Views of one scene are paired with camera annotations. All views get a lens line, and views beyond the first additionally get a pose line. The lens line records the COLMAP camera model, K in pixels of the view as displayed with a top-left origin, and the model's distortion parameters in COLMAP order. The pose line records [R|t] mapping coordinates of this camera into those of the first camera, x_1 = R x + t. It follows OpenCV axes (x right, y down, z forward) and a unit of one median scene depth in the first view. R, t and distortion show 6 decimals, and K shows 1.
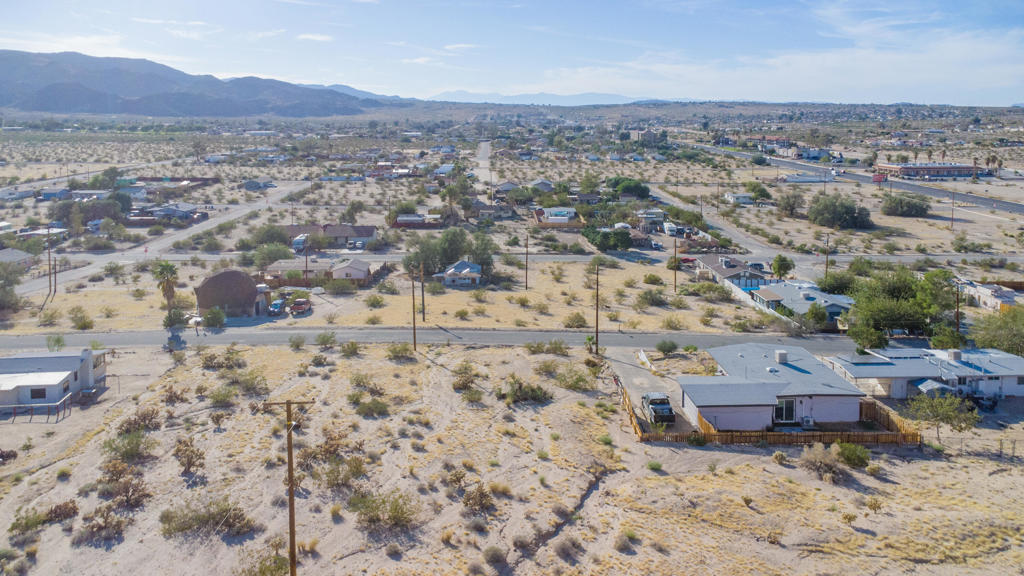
lens RADIAL K [[778.9, 0, 518.9], [0, 778.9, 256.4], [0, 0, 1]] dist [0.007641, 0.001209]
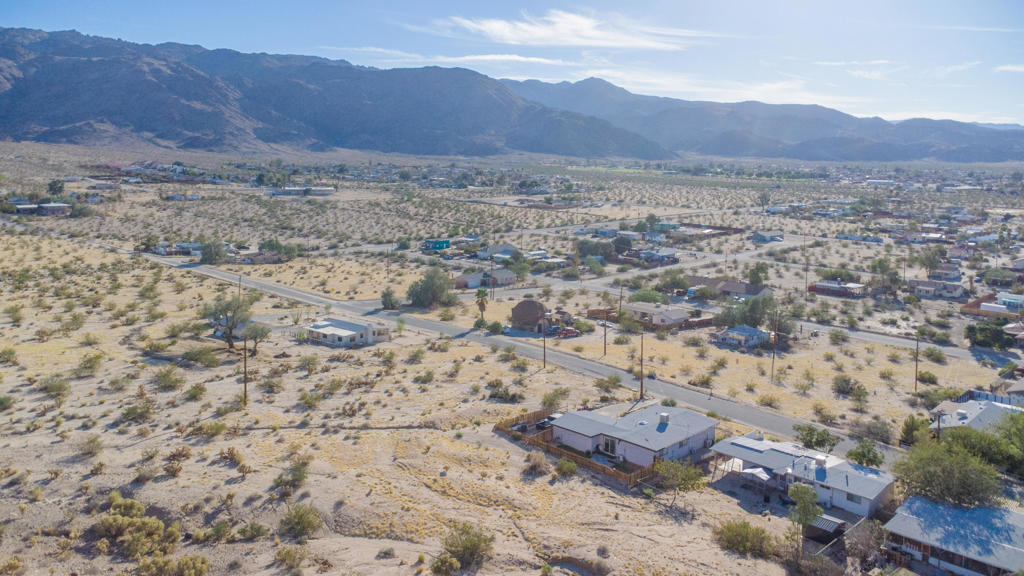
lens RADIAL K [[778.9, 0, 503.0], [0, 778.9, 282.0], [0, 0, 1]] dist [0.007641, 0.001209]
pose [[0.675618, 0.127166, -0.726202, 0.104521], [-0.138896, 0.989328, 0.044021, -0.011478], [0.724050, 0.071125, 0.686070, -0.011377]]
